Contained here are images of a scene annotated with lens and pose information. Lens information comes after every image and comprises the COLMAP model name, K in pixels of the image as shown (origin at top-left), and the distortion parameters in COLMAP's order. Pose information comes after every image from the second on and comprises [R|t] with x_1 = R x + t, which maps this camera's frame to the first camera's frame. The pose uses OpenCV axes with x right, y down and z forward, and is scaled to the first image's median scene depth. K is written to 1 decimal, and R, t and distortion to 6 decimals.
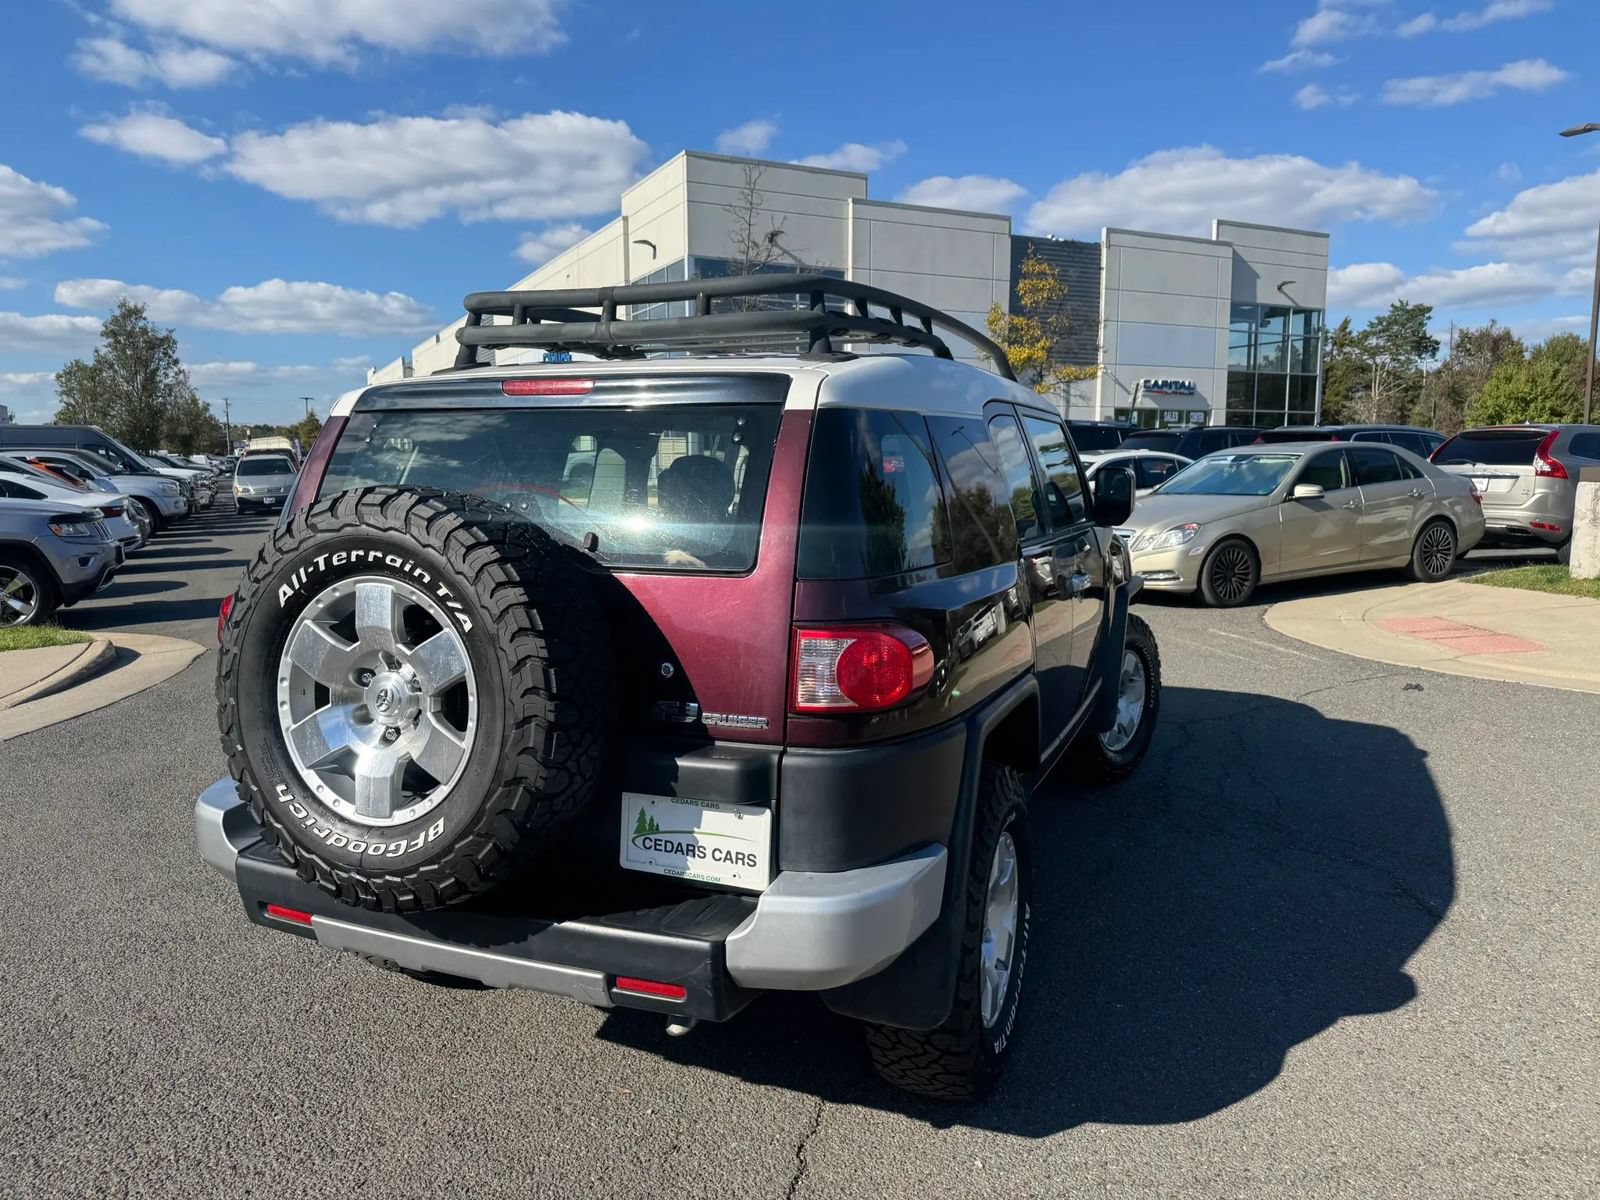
lens RADIAL K [[1134.6, 0, 795.8], [0, 1134.6, 602.3], [0, 0, 1]] dist [0.019485, -0.022347]
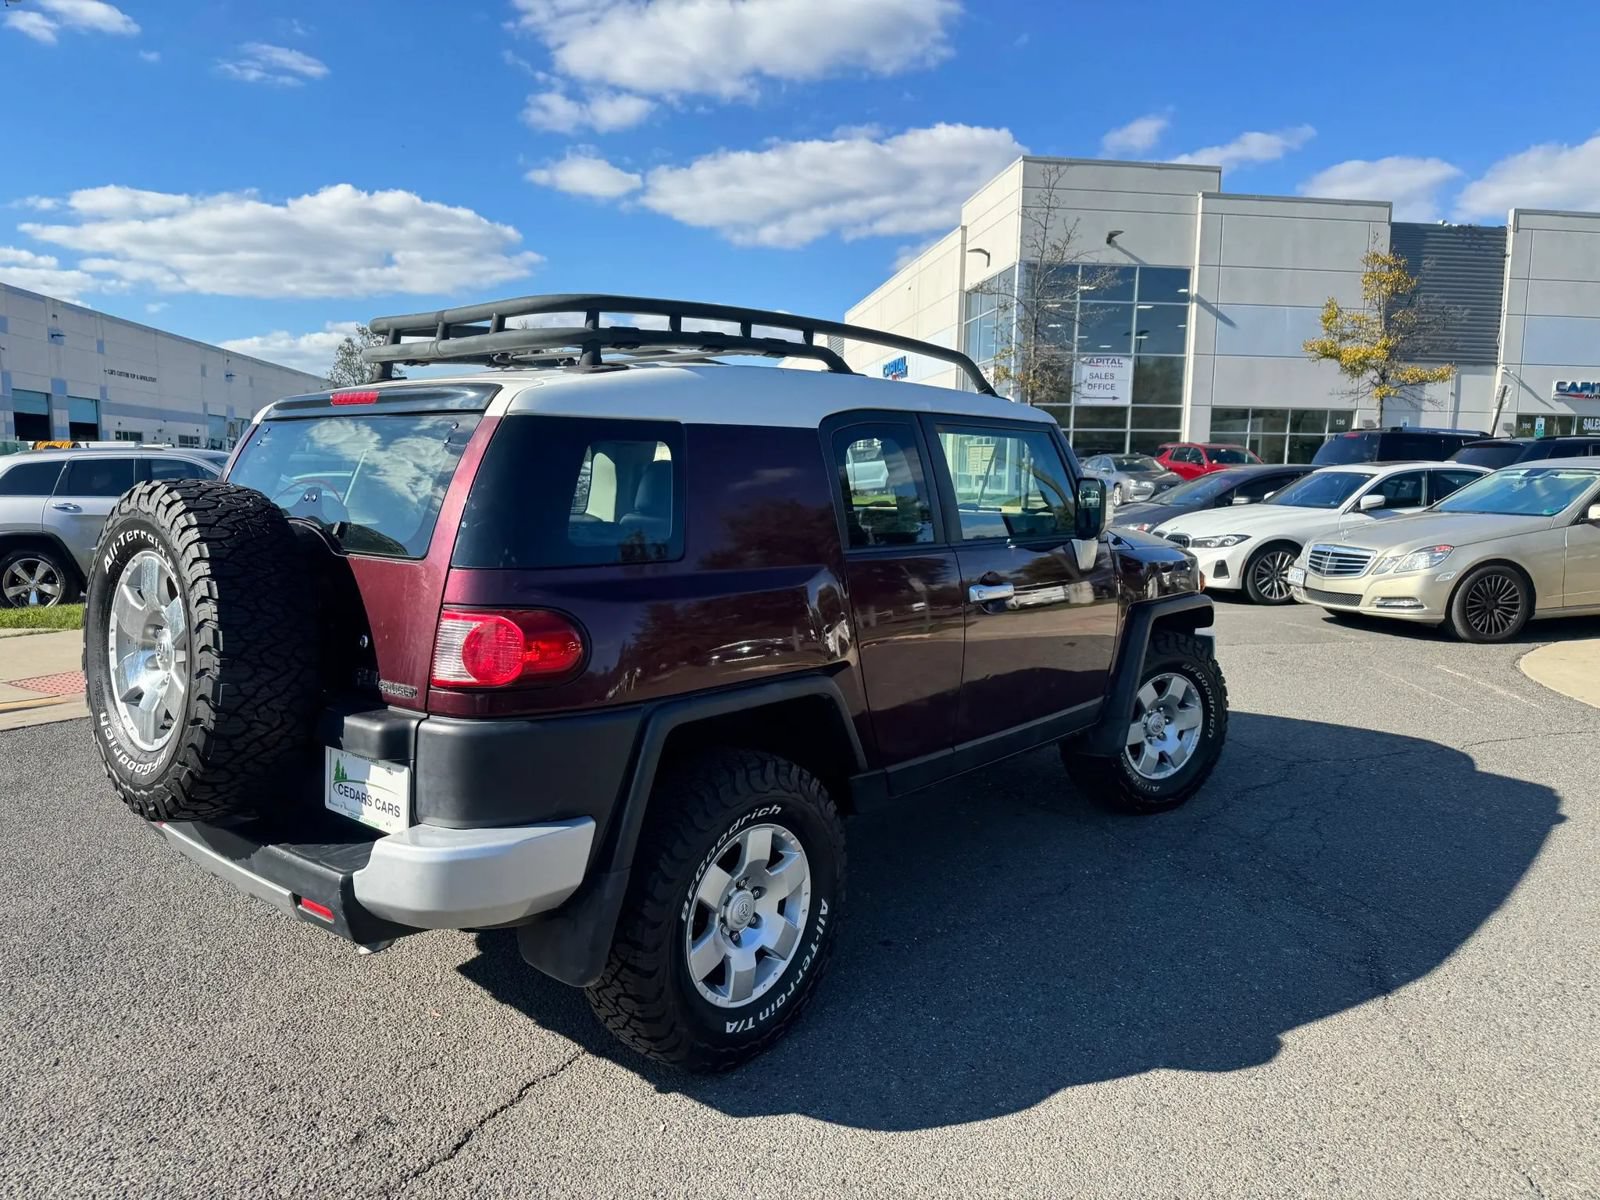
lens RADIAL K [[1134.6, 0, 795.8], [0, 1134.6, 602.3], [0, 0, 1]] dist [0.019485, -0.022347]
pose [[0.949593, 0.048585, -0.309697, 0.215324], [-0.050690, 0.998714, 0.001250, -0.001312], [0.309360, 0.014512, 0.950834, 0.008367]]
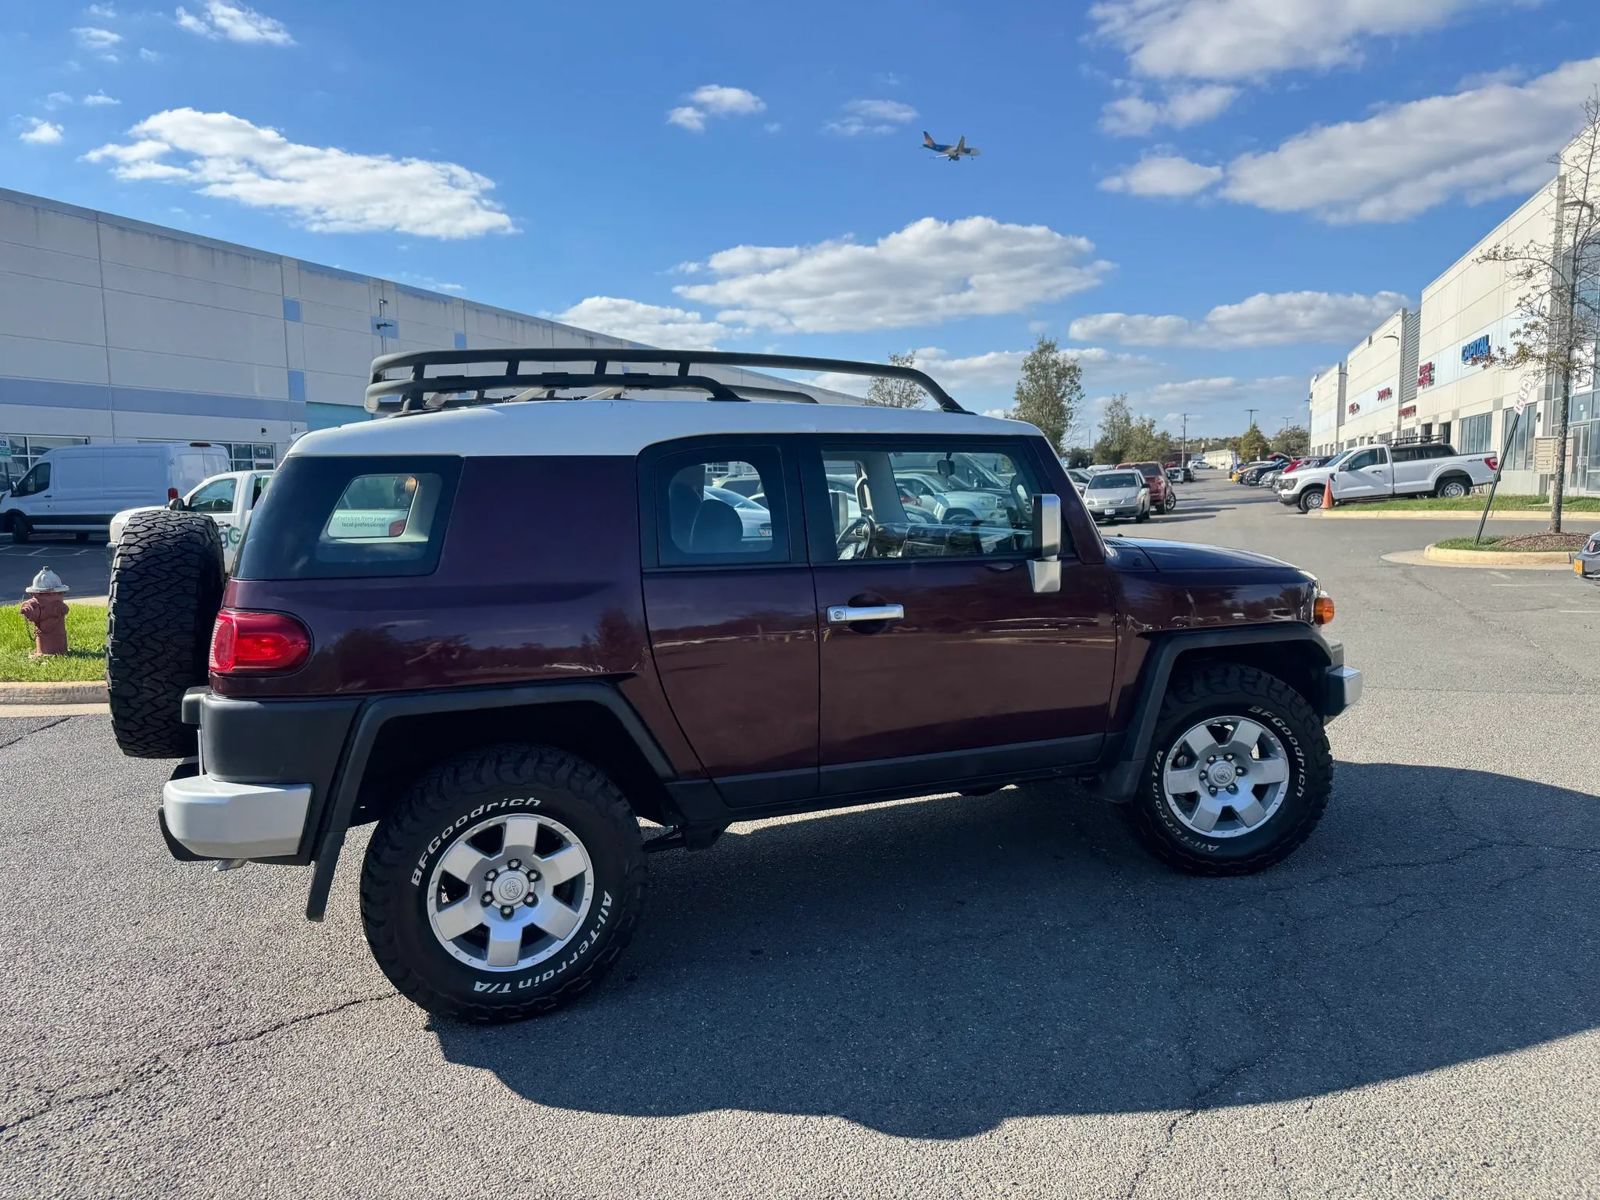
lens RADIAL K [[1127.6, 0, 797.5], [0, 1127.6, 608.3], [0, 0, 1]] dist [0.023679, -0.031360]
pose [[0.692390, 0.076794, -0.717425, 0.491048], [-0.078442, 0.996438, 0.030956, -0.026509], [0.717247, 0.034843, 0.695948, 0.161232]]
